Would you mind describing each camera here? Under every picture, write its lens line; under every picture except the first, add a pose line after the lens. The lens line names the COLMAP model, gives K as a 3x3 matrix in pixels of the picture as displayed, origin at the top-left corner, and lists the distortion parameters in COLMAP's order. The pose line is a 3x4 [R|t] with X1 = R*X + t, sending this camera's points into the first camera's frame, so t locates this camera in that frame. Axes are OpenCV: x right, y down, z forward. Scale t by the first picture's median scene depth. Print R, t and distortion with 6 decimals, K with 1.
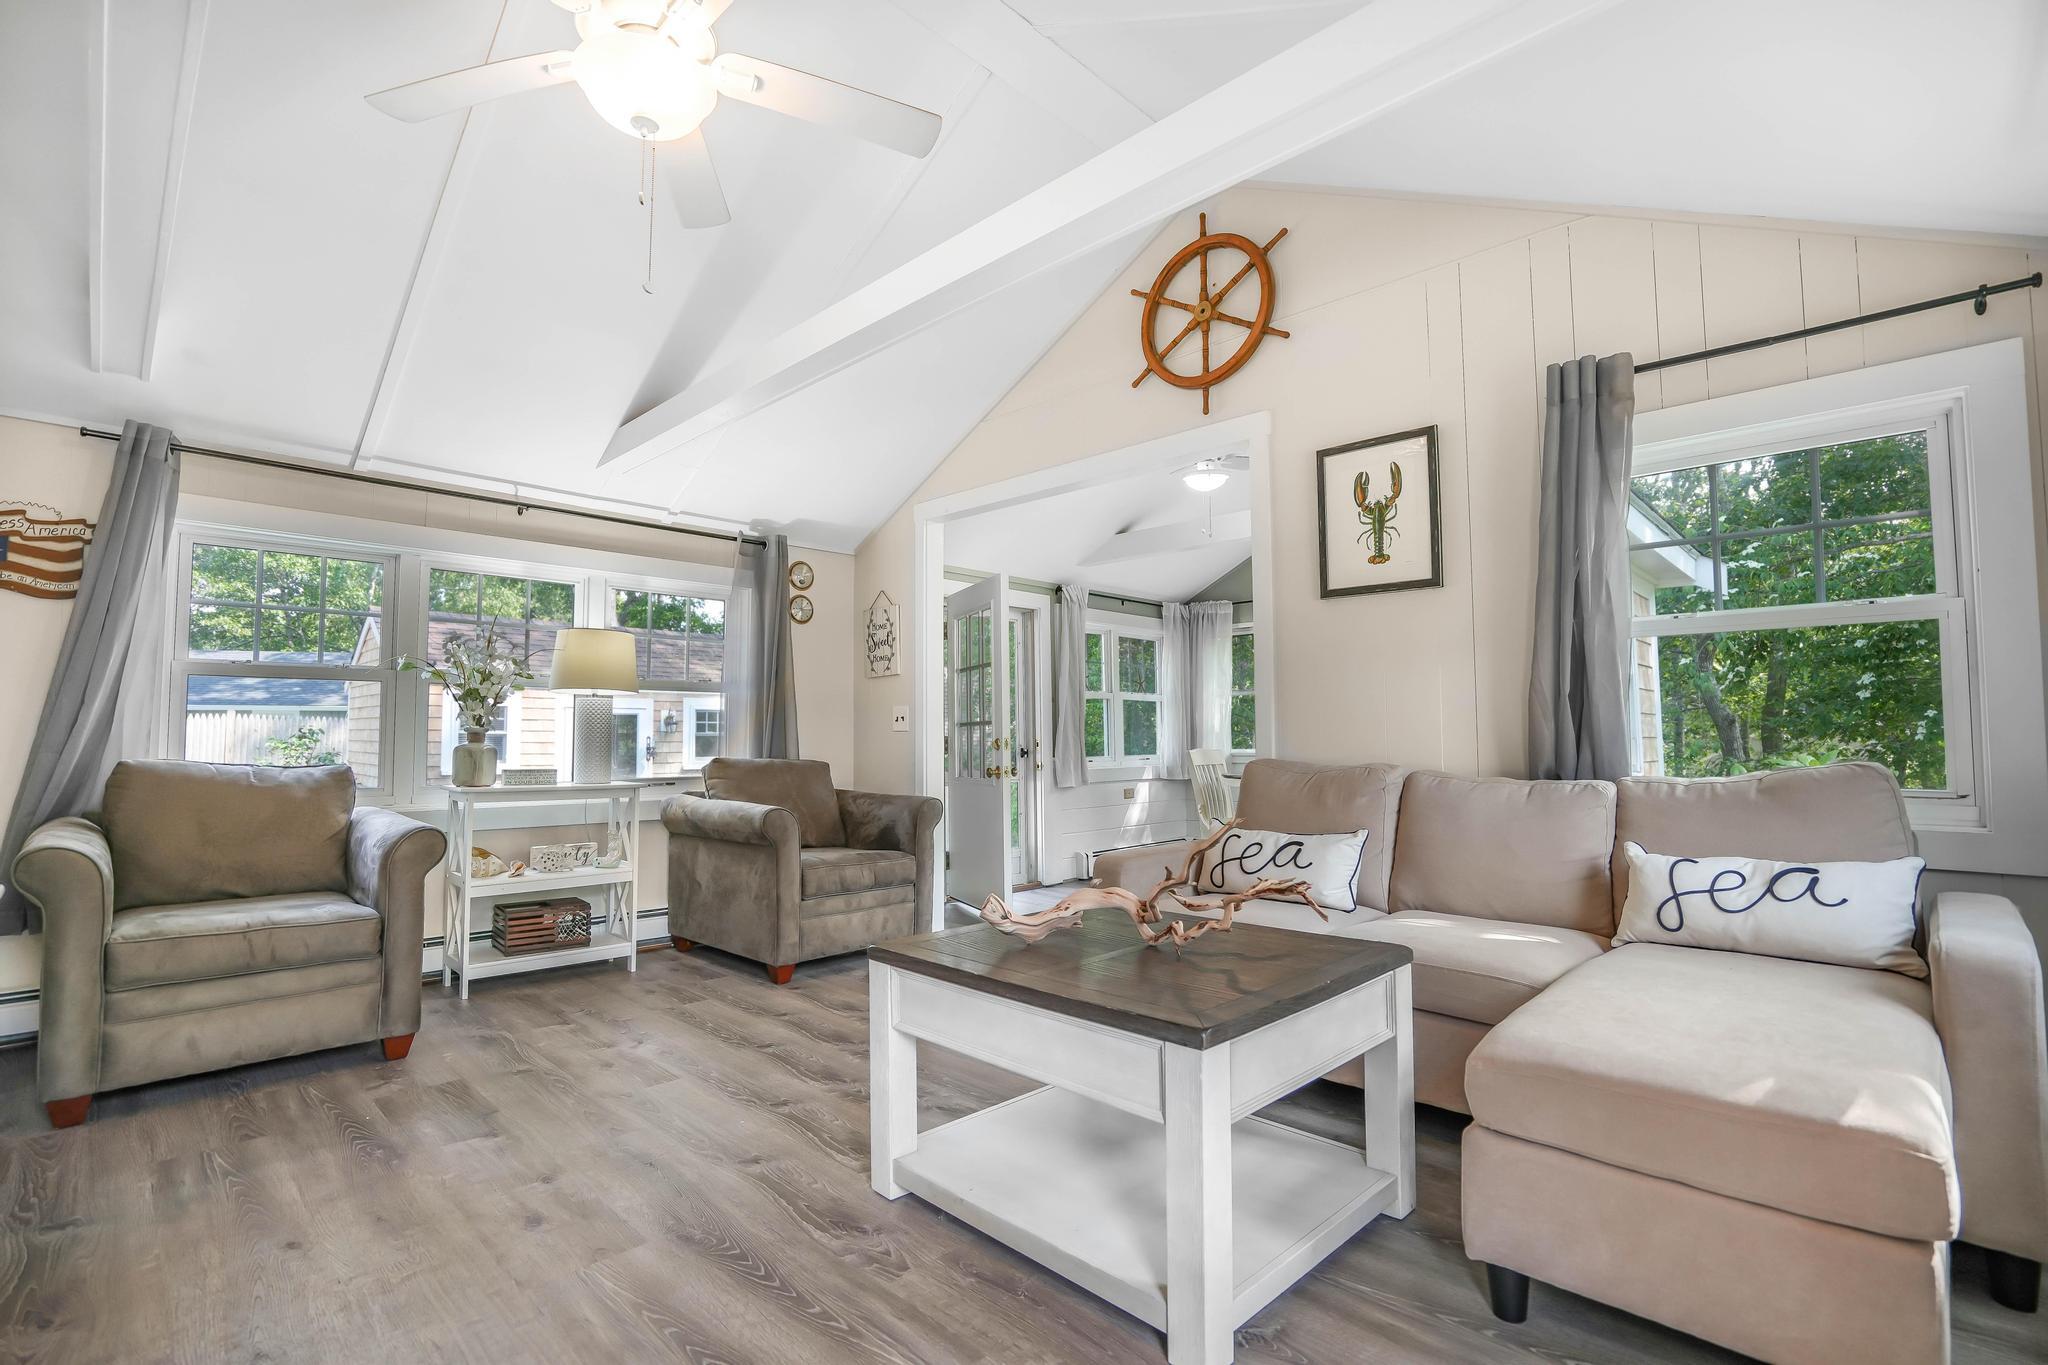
lens RADIAL K [[990.1, 0, 1022.3], [0, 990.1, 678.5], [0, 0, 1]] dist [-0.013978, 0.001053]
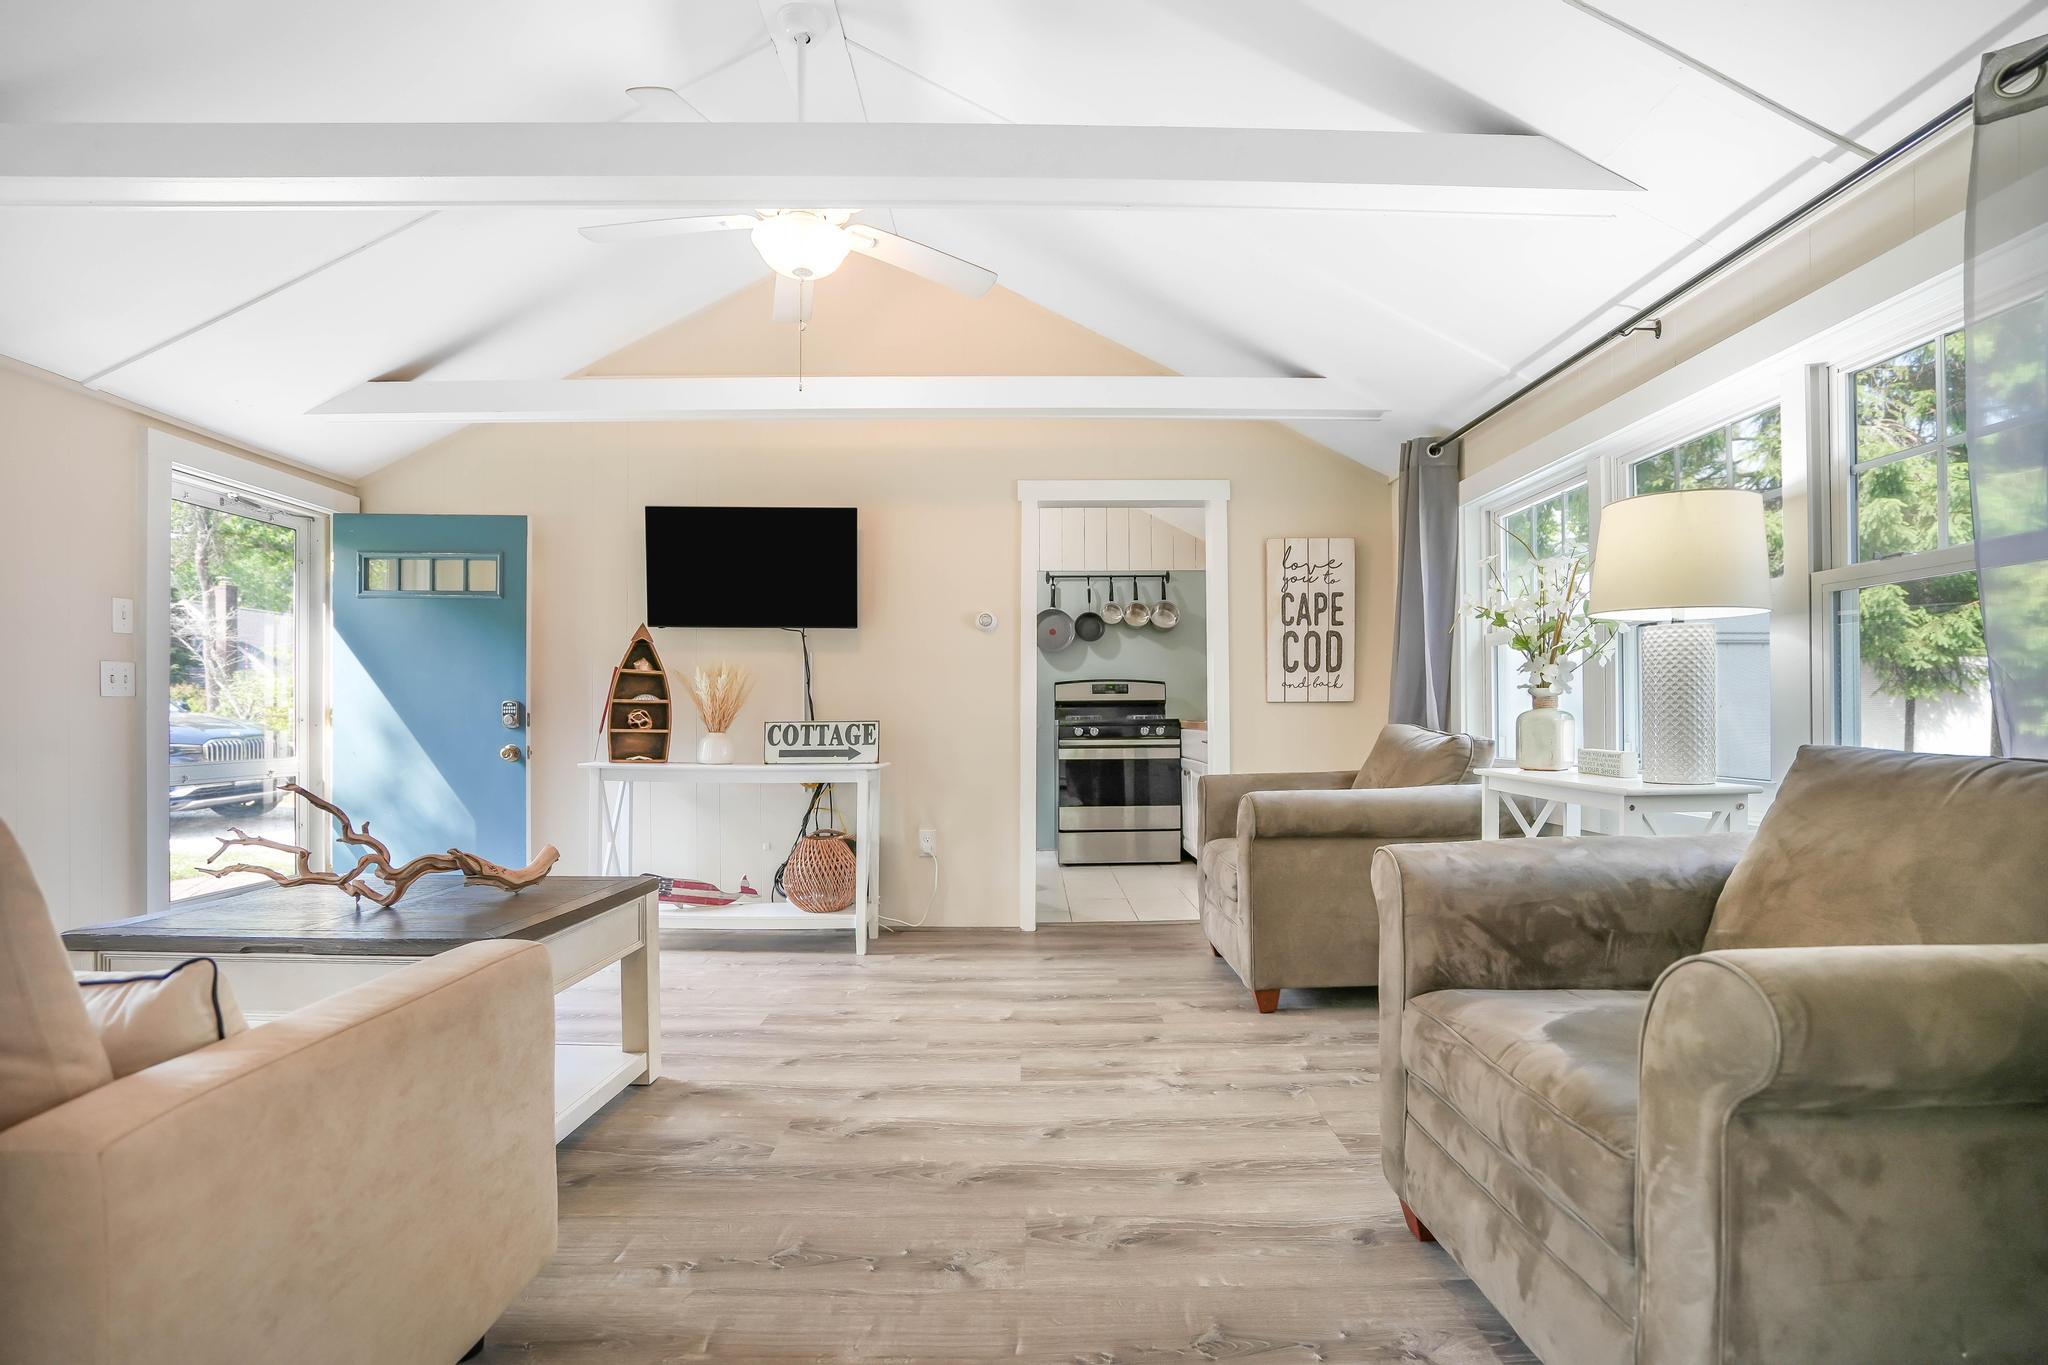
lens RADIAL K [[990.1, 0, 1072.4], [0, 990.1, 712.8], [0, 0, 1]] dist [-0.013978, 0.001053]
pose [[-0.707202, 0.002253, -0.707008, 0.218427], [0.050455, 0.997606, -0.047291, 0.093719], [0.705209, -0.069117, -0.705623, 1.406148]]
